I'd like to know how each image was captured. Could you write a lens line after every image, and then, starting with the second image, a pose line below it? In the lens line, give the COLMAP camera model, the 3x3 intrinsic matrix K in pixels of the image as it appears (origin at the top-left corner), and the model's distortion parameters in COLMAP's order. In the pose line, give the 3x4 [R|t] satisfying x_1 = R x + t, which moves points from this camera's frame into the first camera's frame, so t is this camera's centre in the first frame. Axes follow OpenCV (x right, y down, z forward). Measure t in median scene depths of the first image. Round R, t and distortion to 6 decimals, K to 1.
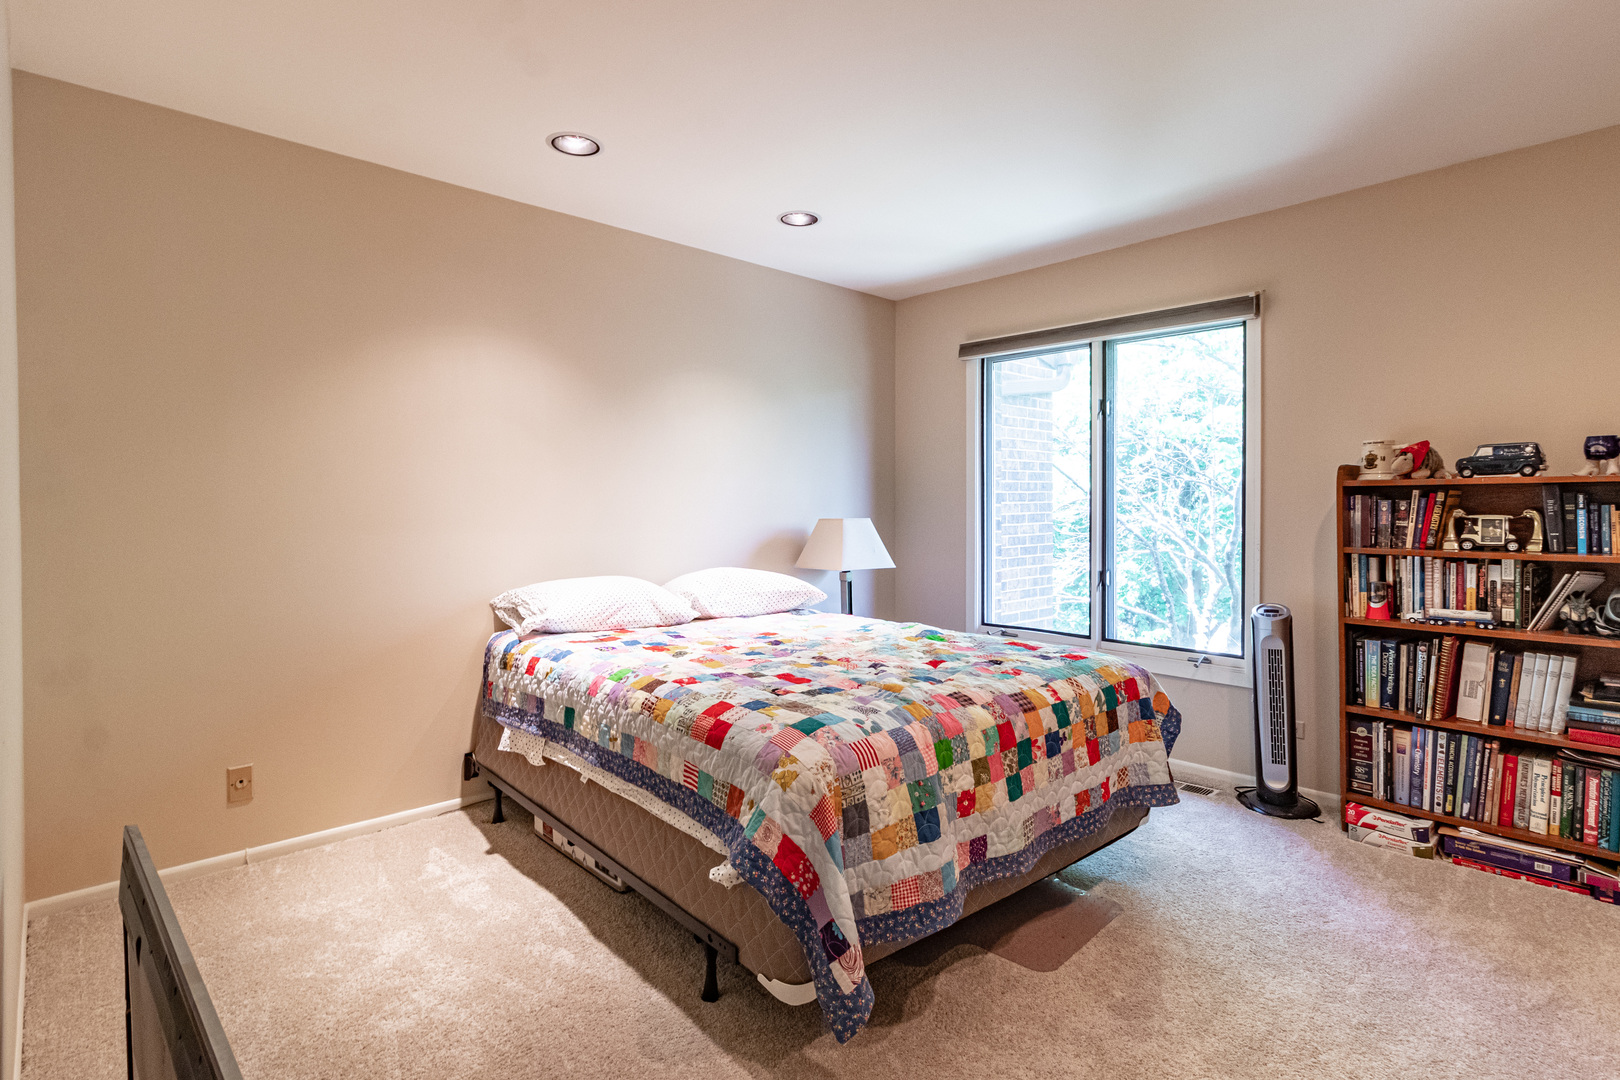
lens RADIAL K [[809.2, 0, 839.6], [0, 809.2, 514.5], [0, 0, 1]] dist [0.002514, 0.000571]
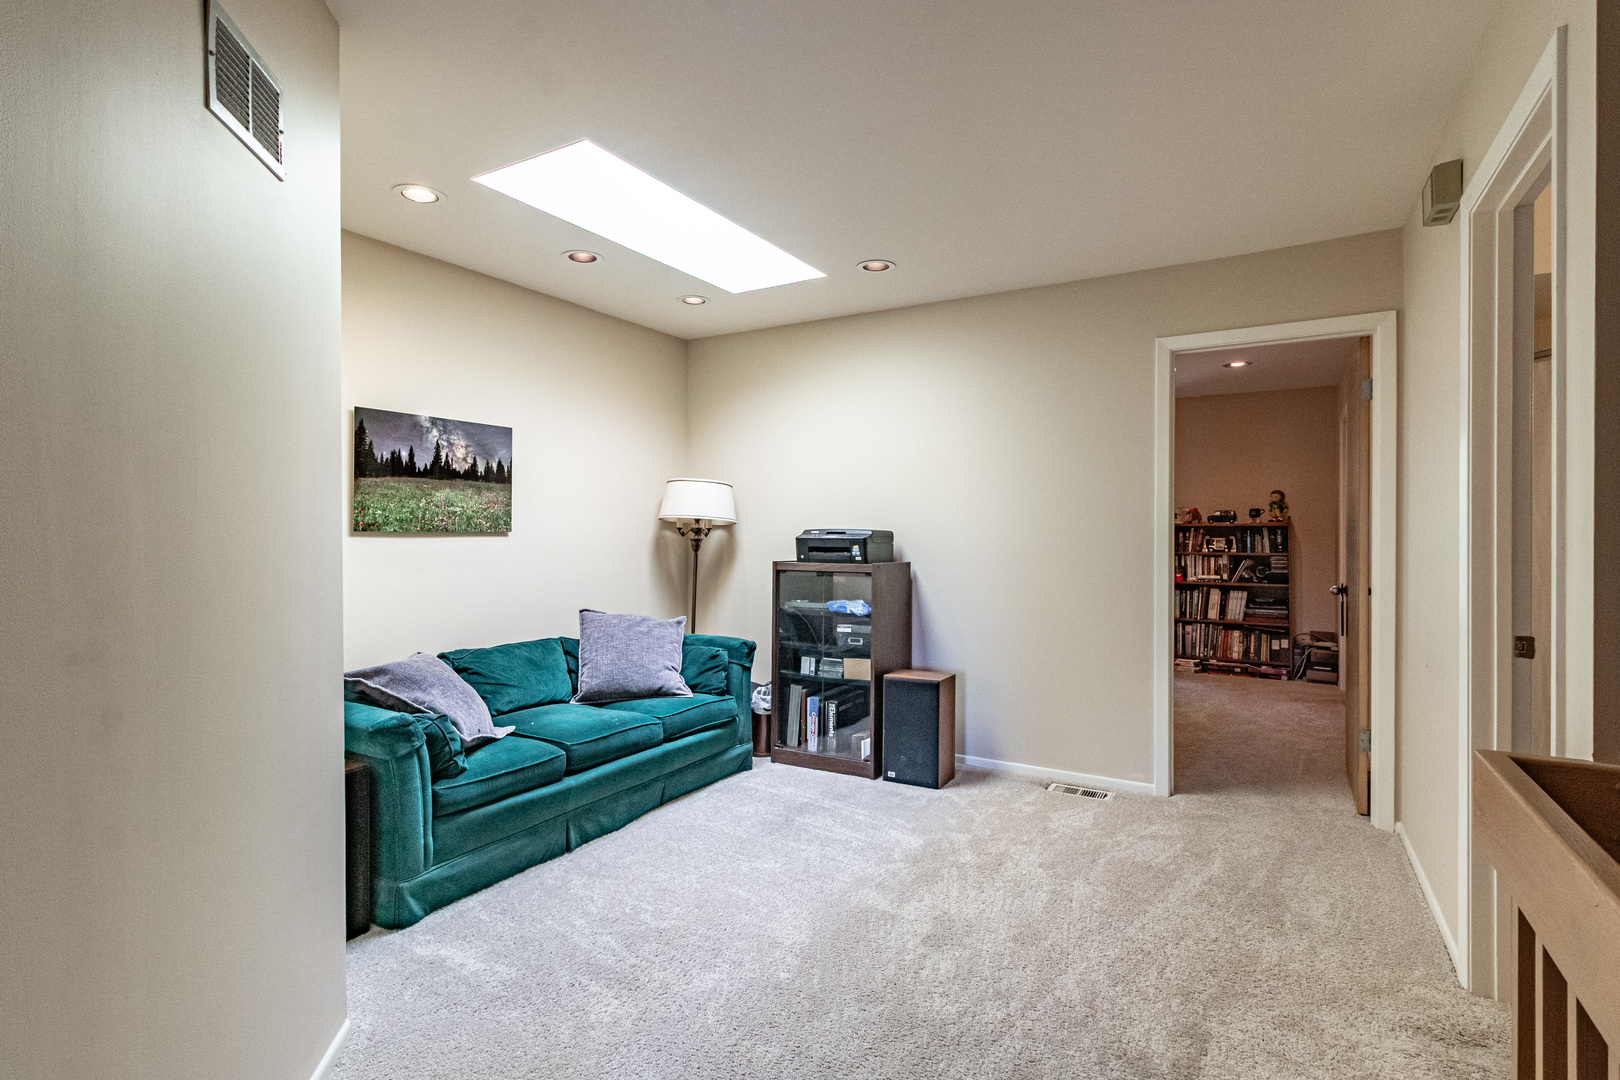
lens RADIAL K [[809.2, 0, 807.4], [0, 809.2, 535.7], [0, 0, 1]] dist [0.002514, 0.000571]
pose [[0.961067, 0.000992, 0.276315, -1.167552], [0.000675, 0.999982, -0.005939, 0.007380], [-0.276316, 0.005894, 0.961049, -1.113284]]
